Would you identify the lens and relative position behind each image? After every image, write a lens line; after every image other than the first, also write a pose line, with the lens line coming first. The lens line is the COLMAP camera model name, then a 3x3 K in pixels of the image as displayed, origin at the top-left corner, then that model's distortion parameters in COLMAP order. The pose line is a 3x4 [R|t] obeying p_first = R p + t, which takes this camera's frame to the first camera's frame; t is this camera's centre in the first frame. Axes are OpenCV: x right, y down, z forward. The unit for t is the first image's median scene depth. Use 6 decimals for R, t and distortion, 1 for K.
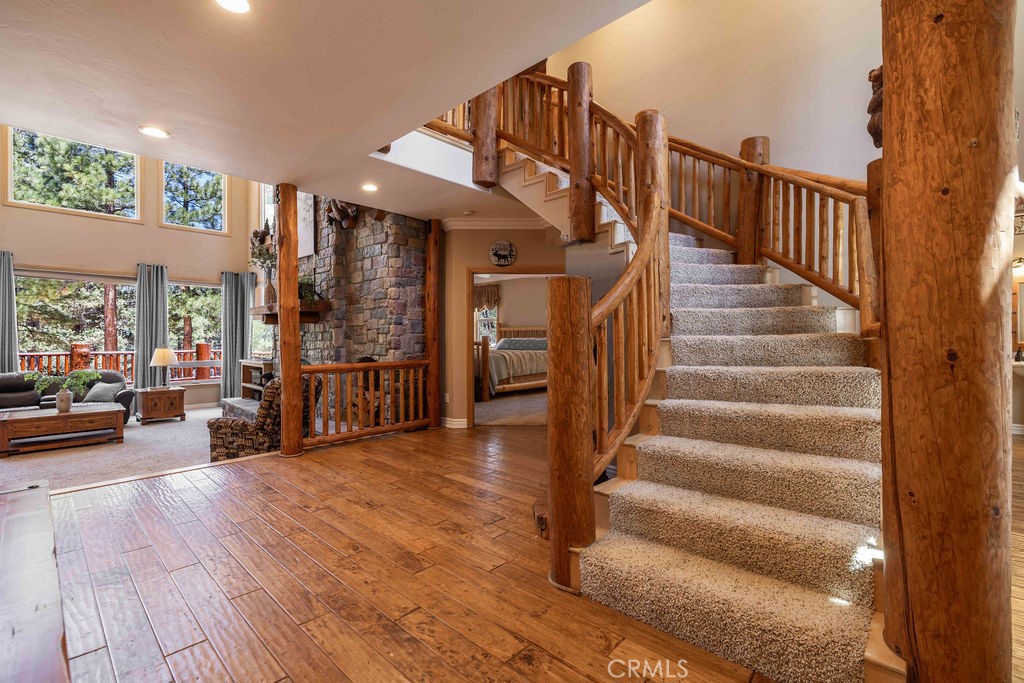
lens RADIAL K [[459.3, 0, 509.5], [0, 459.3, 335.7], [0, 0, 1]] dist [-0.001094, -0.000060]
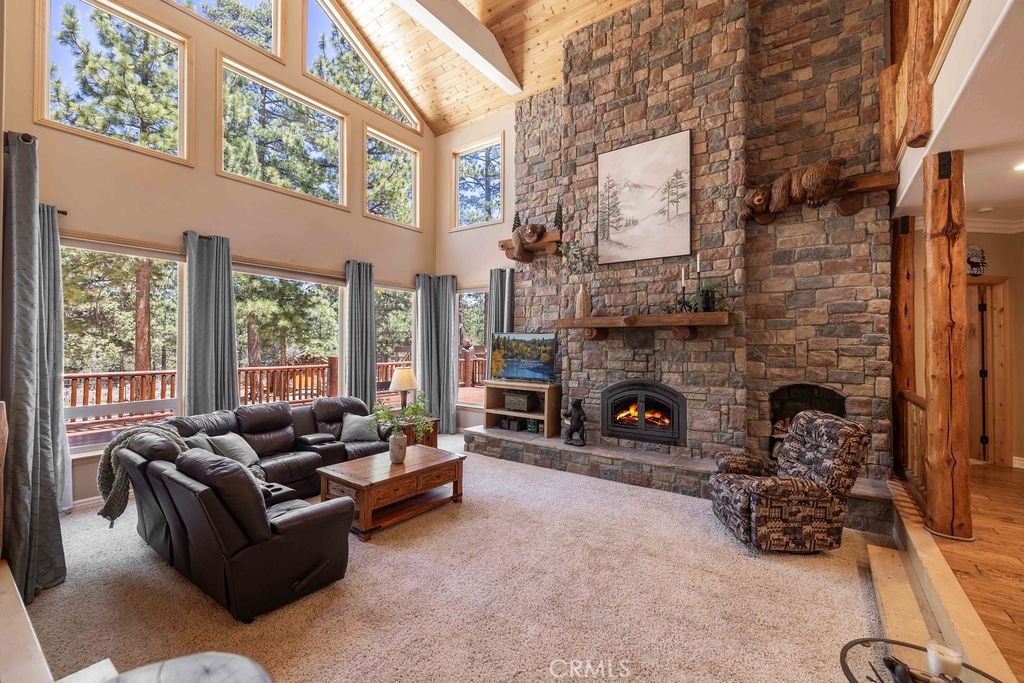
lens RADIAL K [[434.3, 0, 518.8], [0, 434.3, 339.0], [0, 0, 1]] dist [0.001027, 0.000045]
pose [[0.990928, 0.004769, 0.134311, -0.947350], [-0.003906, 0.999970, -0.006686, -0.026947], [-0.134338, 0.006101, 0.990917, 0.326512]]
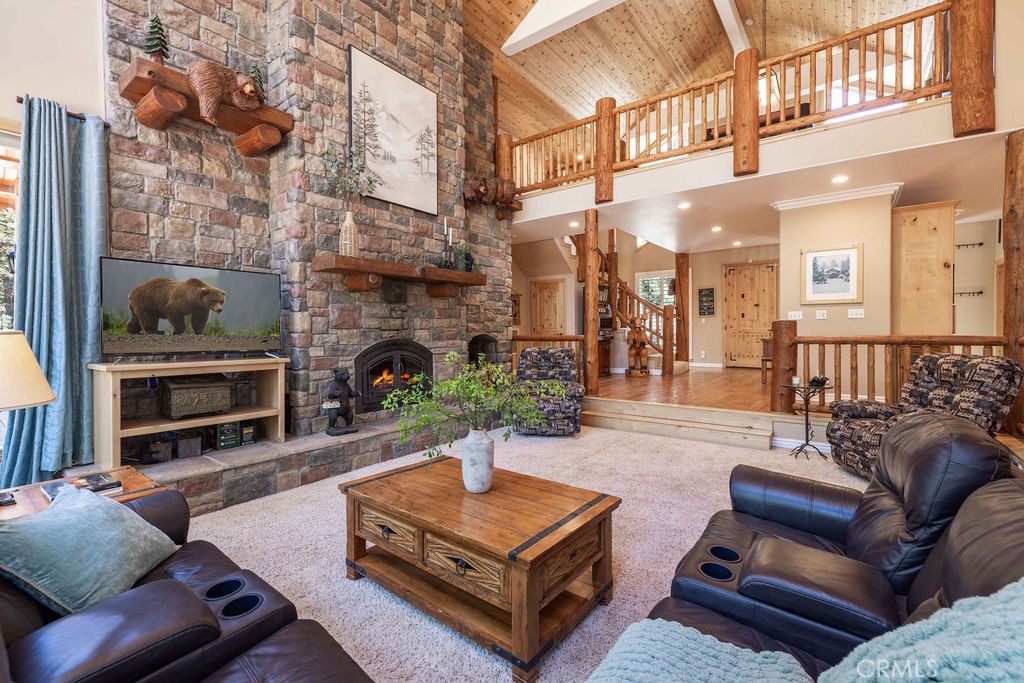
lens RADIAL K [[434.3, 0, 508.9], [0, 434.3, 340.4], [0, 0, 1]] dist [0.001027, 0.000045]
pose [[-0.094395, -0.021631, 0.995300, -1.417857], [0.006214, 0.999732, 0.022316, 0.039281], [-0.995515, 0.008291, -0.094235, 1.080385]]
